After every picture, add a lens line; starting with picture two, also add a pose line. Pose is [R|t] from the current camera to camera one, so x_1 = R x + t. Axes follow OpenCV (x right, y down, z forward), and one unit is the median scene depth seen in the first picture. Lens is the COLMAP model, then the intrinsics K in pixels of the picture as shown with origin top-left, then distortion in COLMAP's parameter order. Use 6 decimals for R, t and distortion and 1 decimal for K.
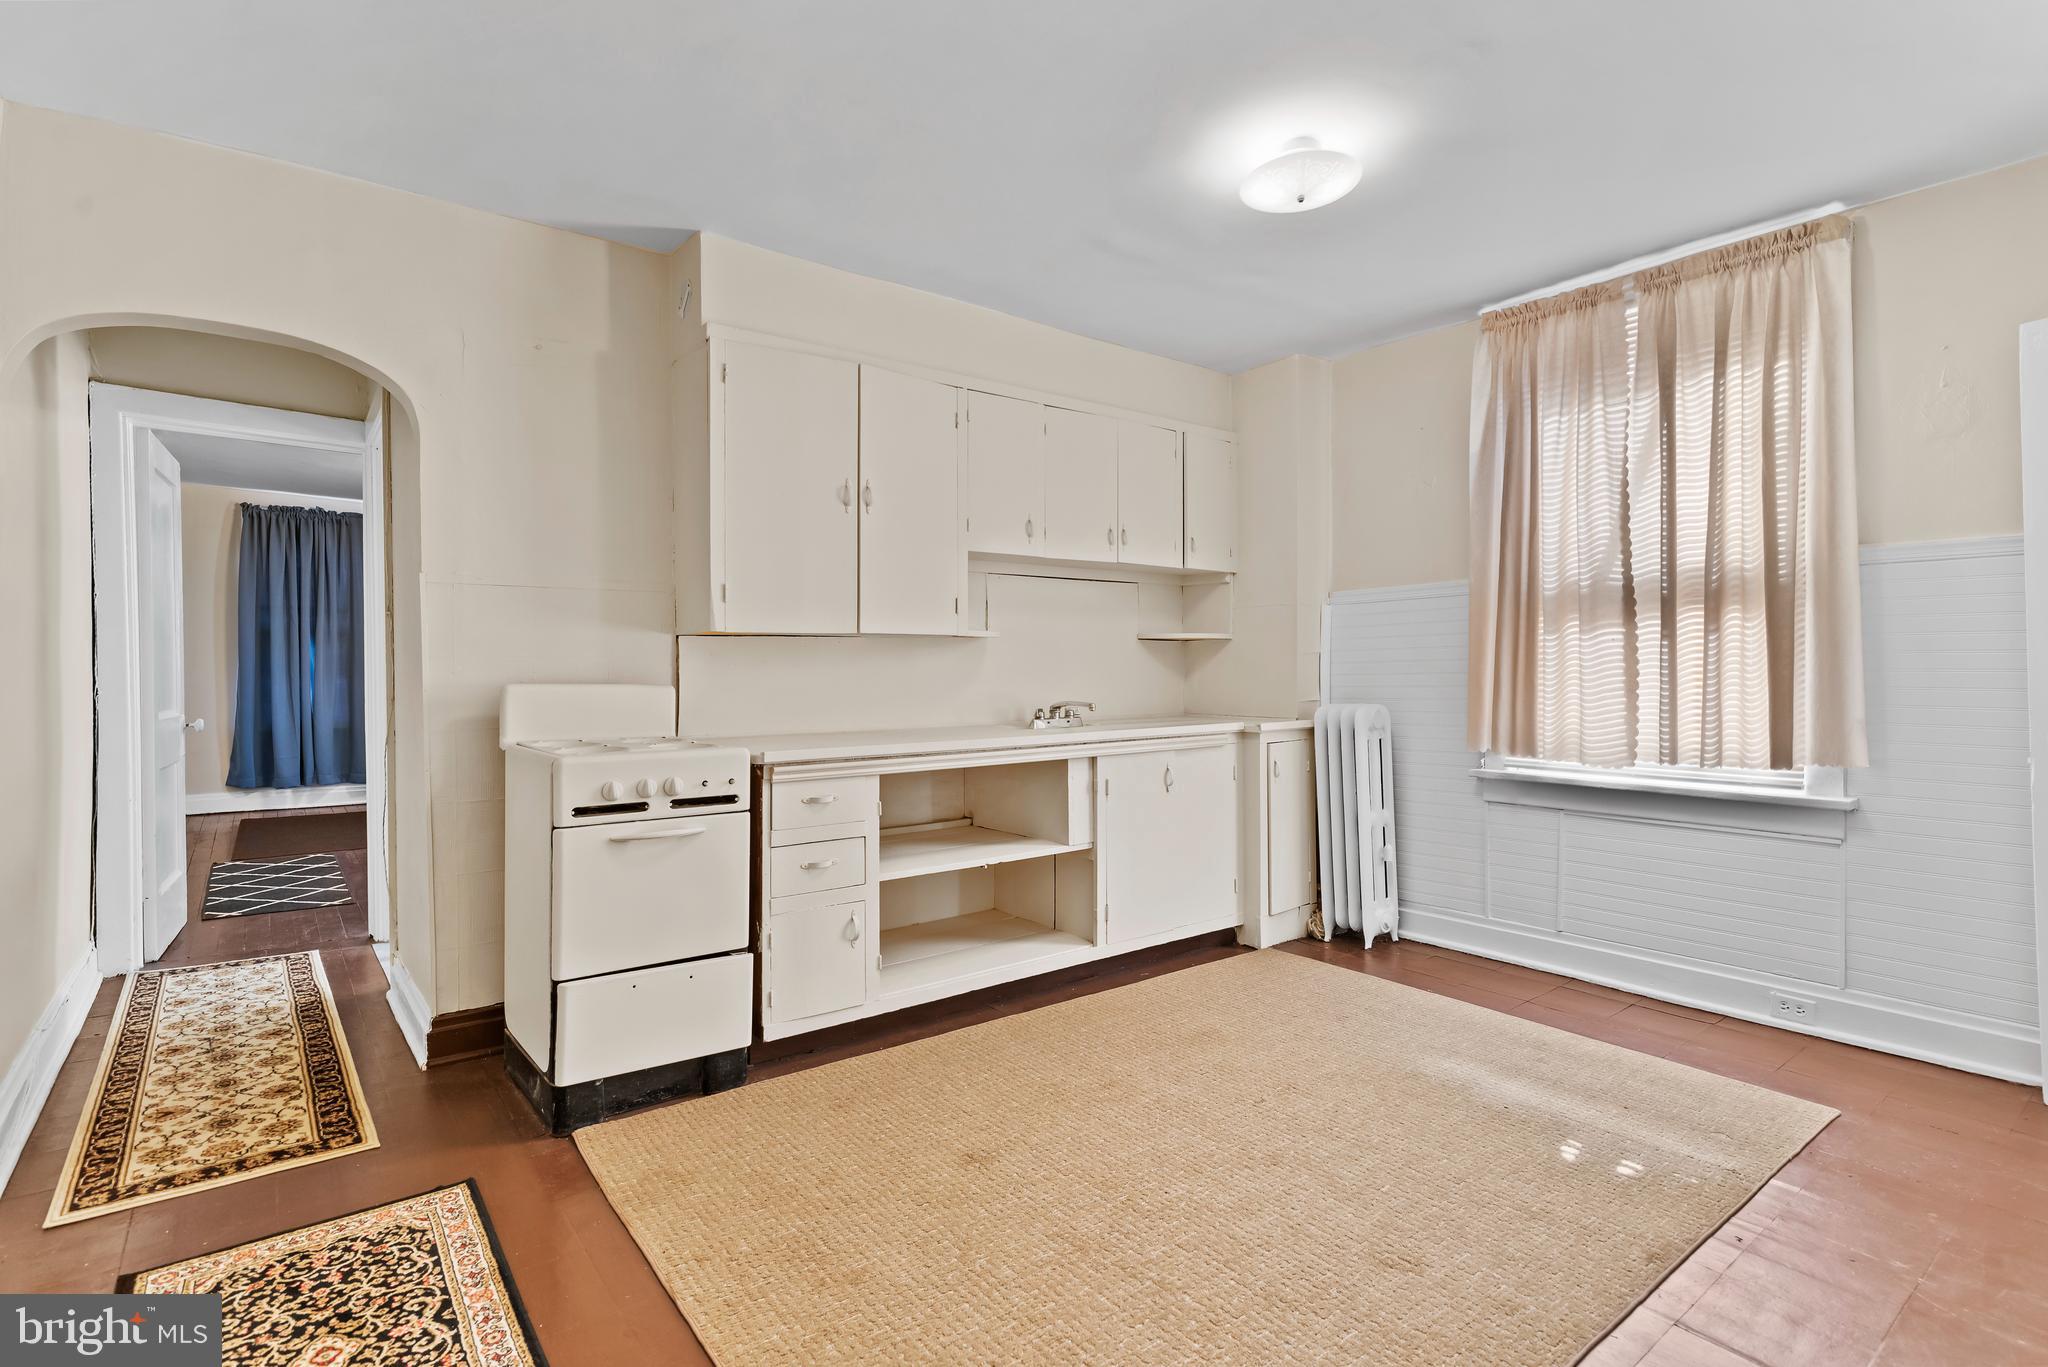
lens RADIAL K [[1017.7, 0, 1044.7], [0, 1017.7, 685.5], [0, 0, 1]] dist [0.000200, 0.001043]
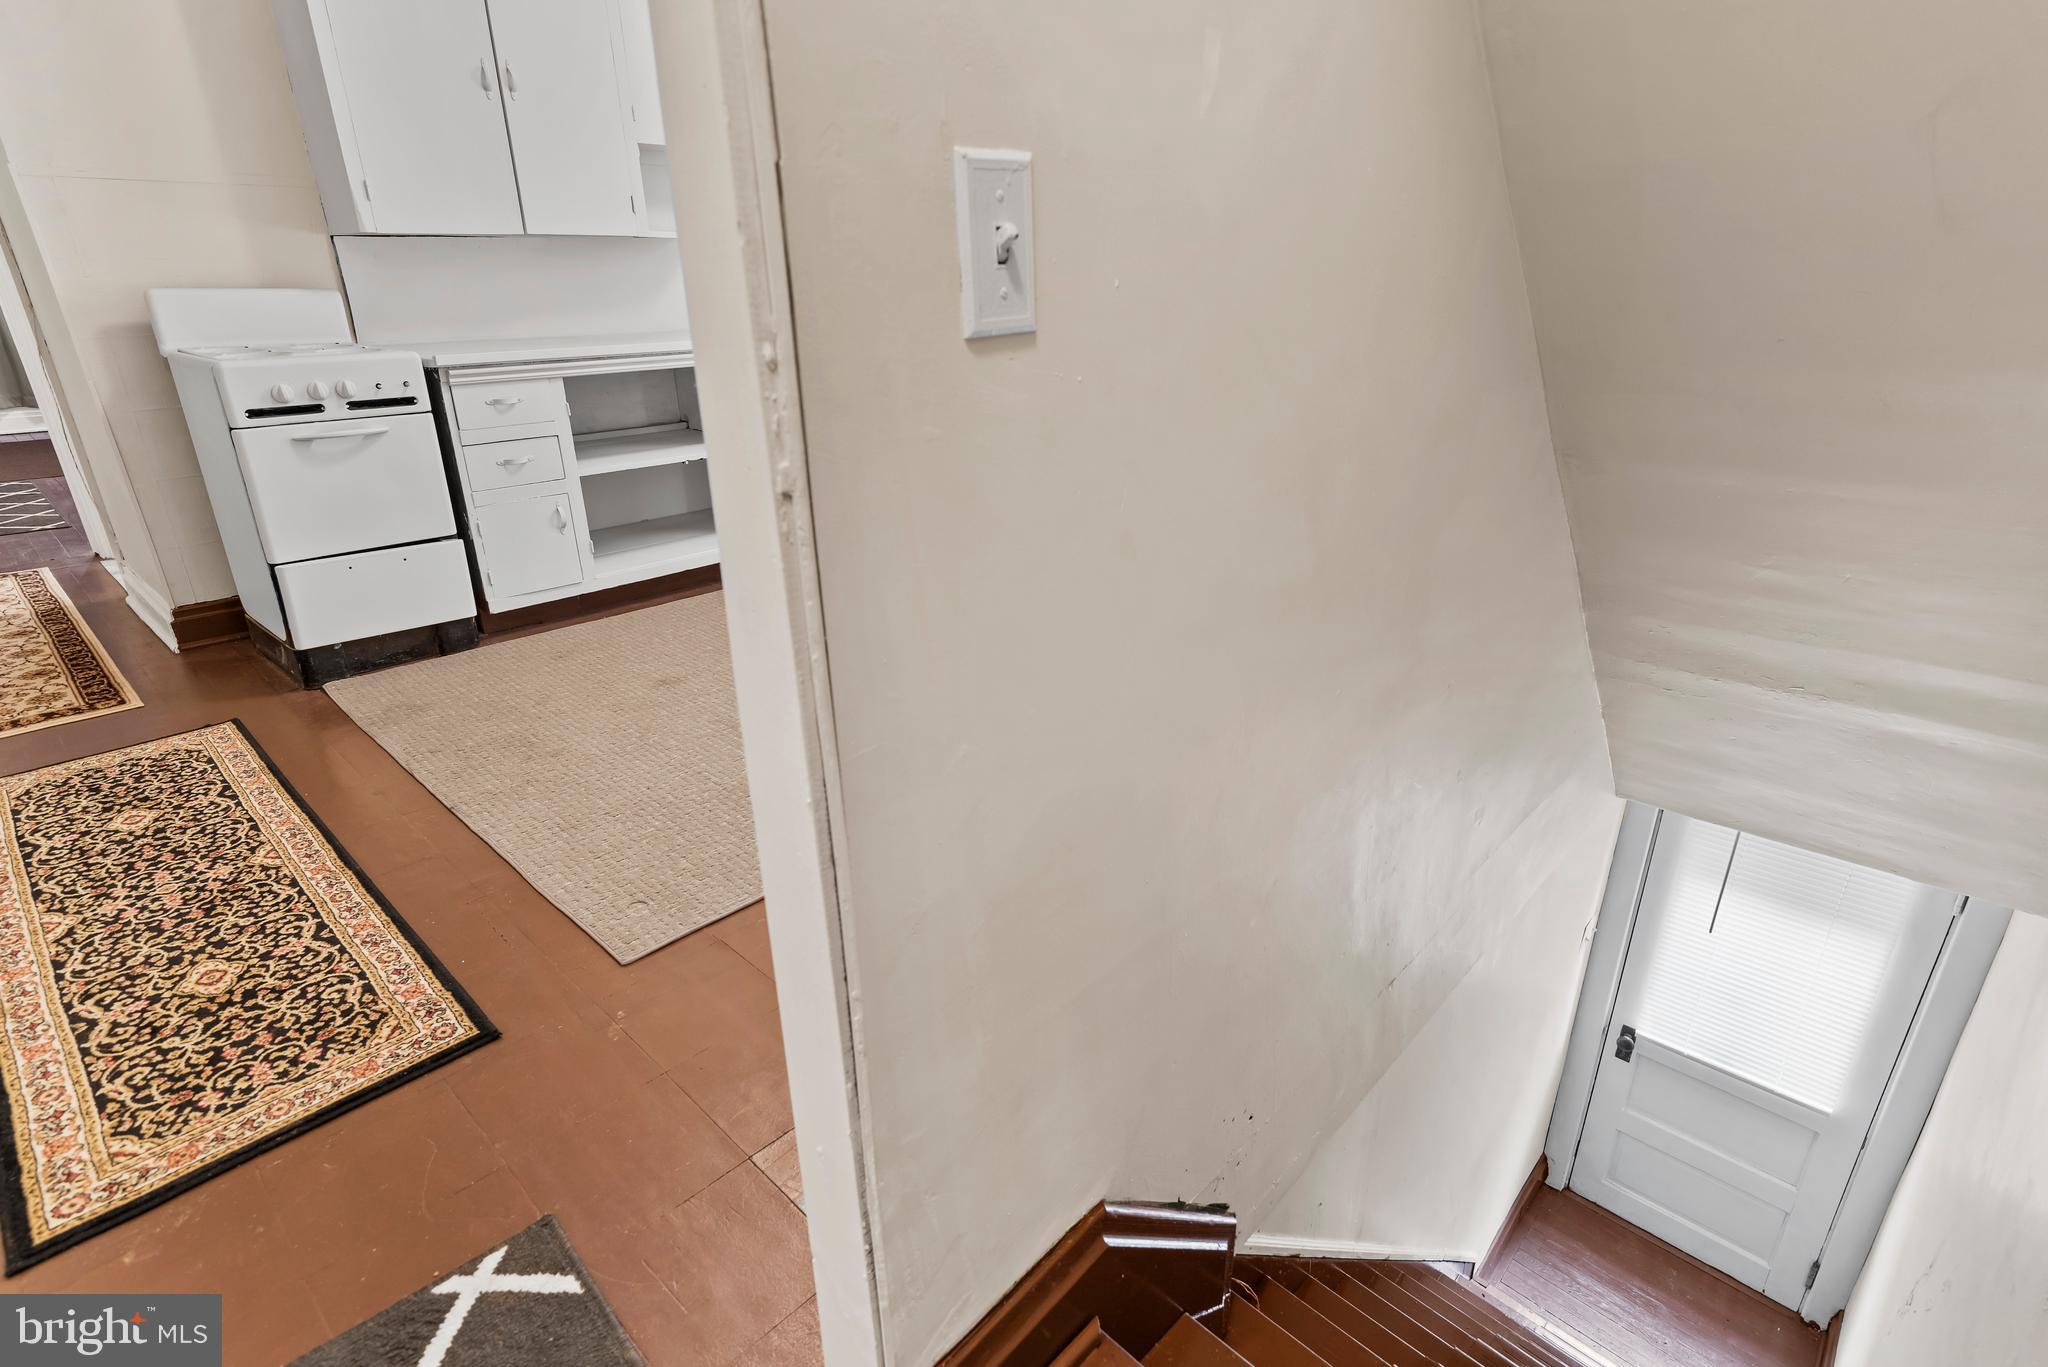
lens RADIAL K [[1017.7, 0, 1040.5], [0, 1017.7, 690.9], [0, 0, 1]] dist [0.000200, 0.001043]
pose [[0.986534, -0.062992, 0.150937, 0.160170], [0.003598, 0.930992, 0.365021, 0.004191], [-0.163515, -0.359563, 0.918682, -0.209364]]
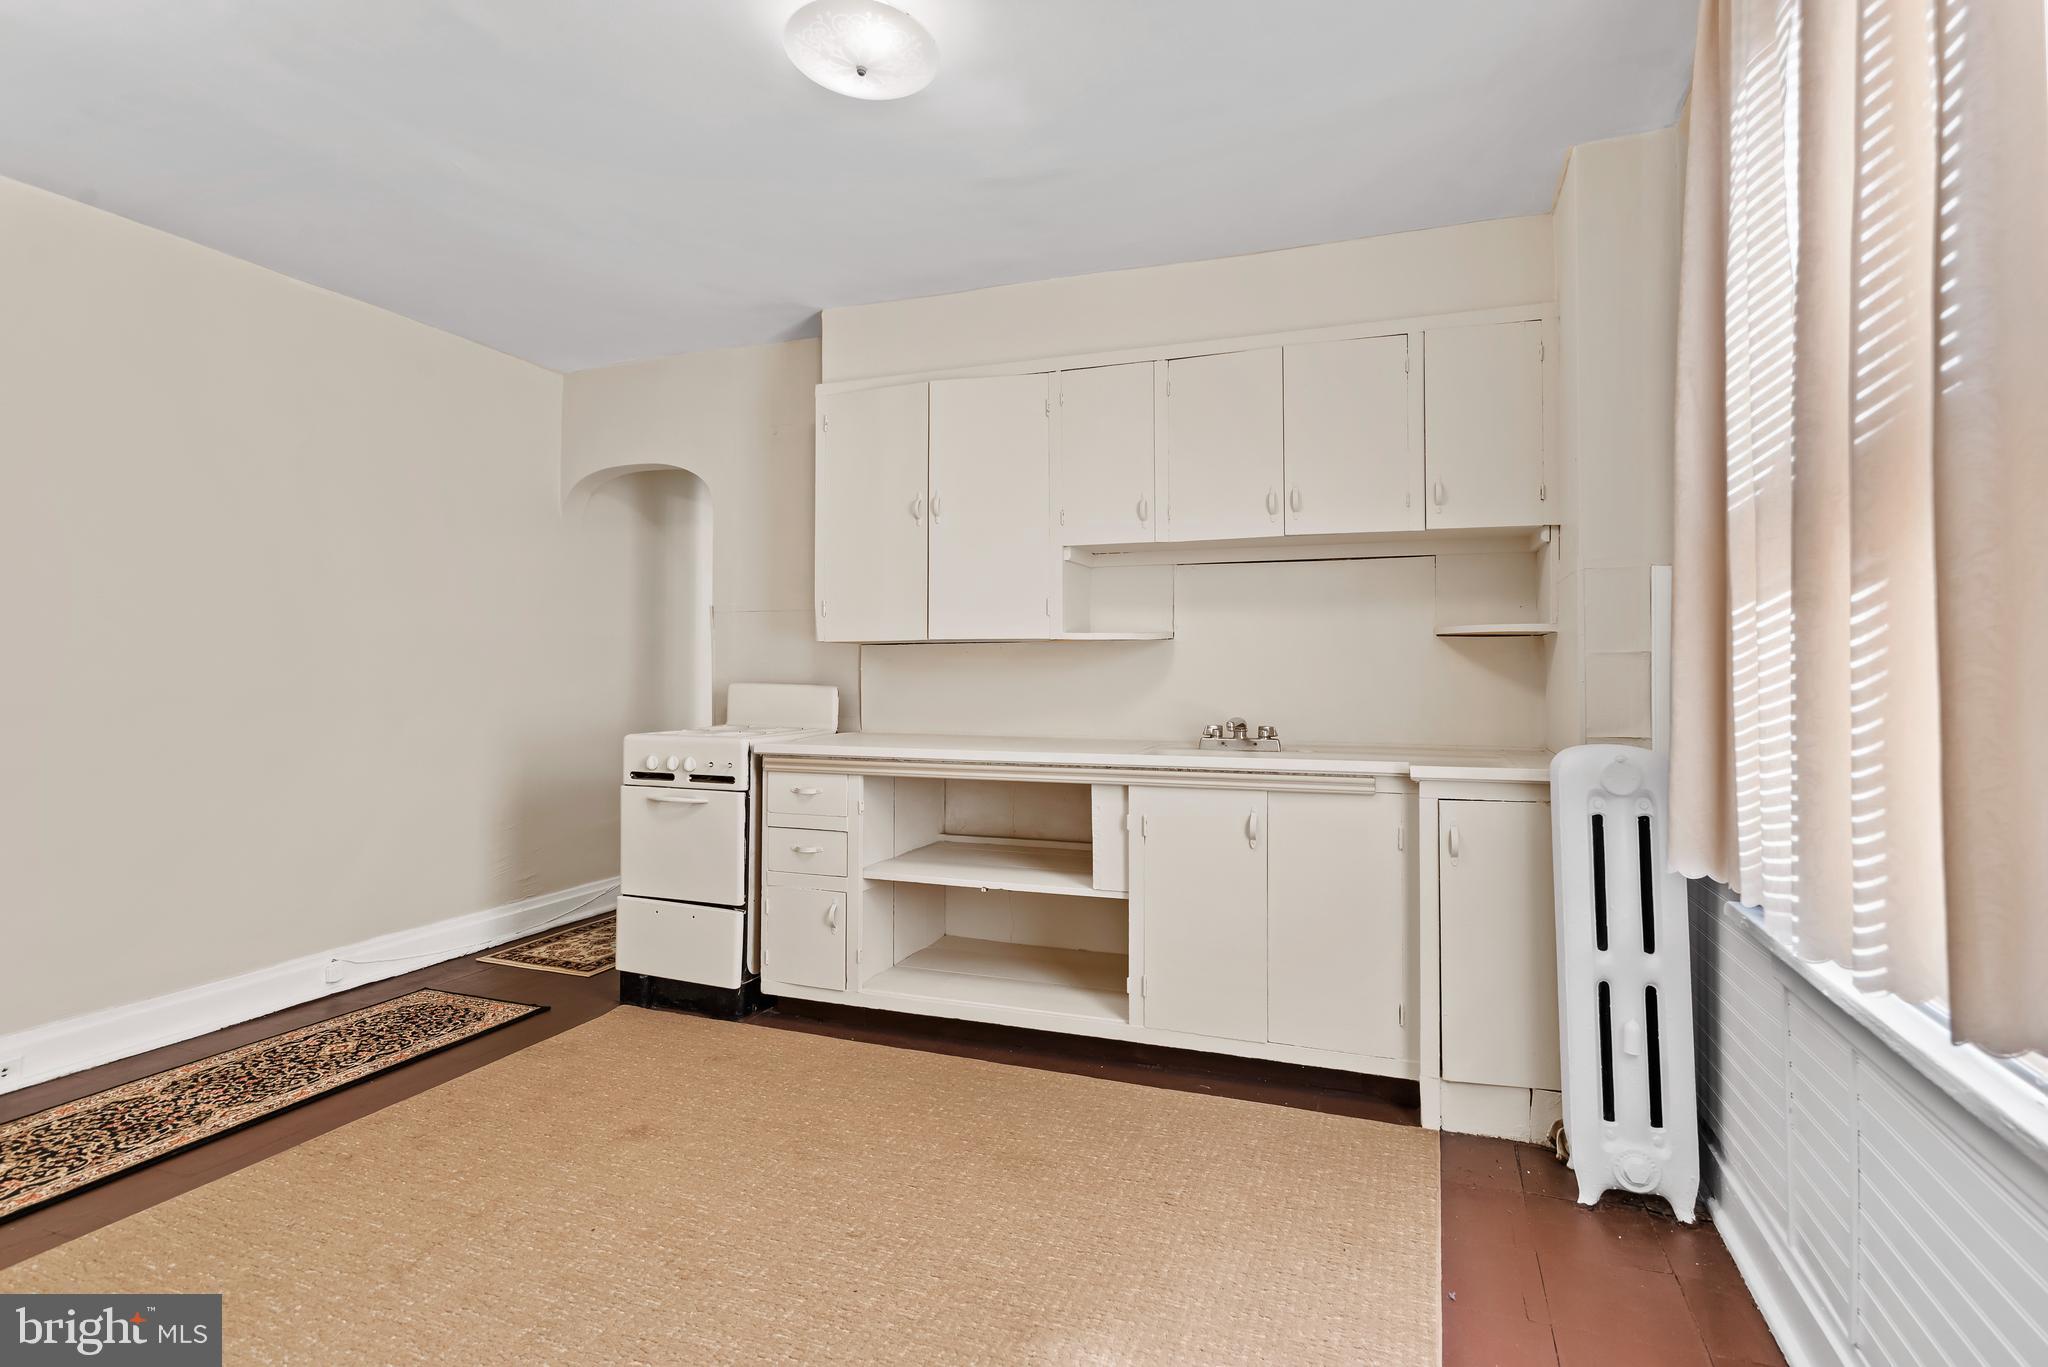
lens RADIAL K [[1017.7, 0, 1052.7], [0, 1017.7, 649.9], [0, 0, 1]] dist [0.000200, 0.001043]
pose [[0.517800, -0.010625, -0.855436, 0.841307], [-0.019635, 0.999512, -0.024300, -0.019739], [0.855276, 0.029378, 0.517339, 0.624976]]
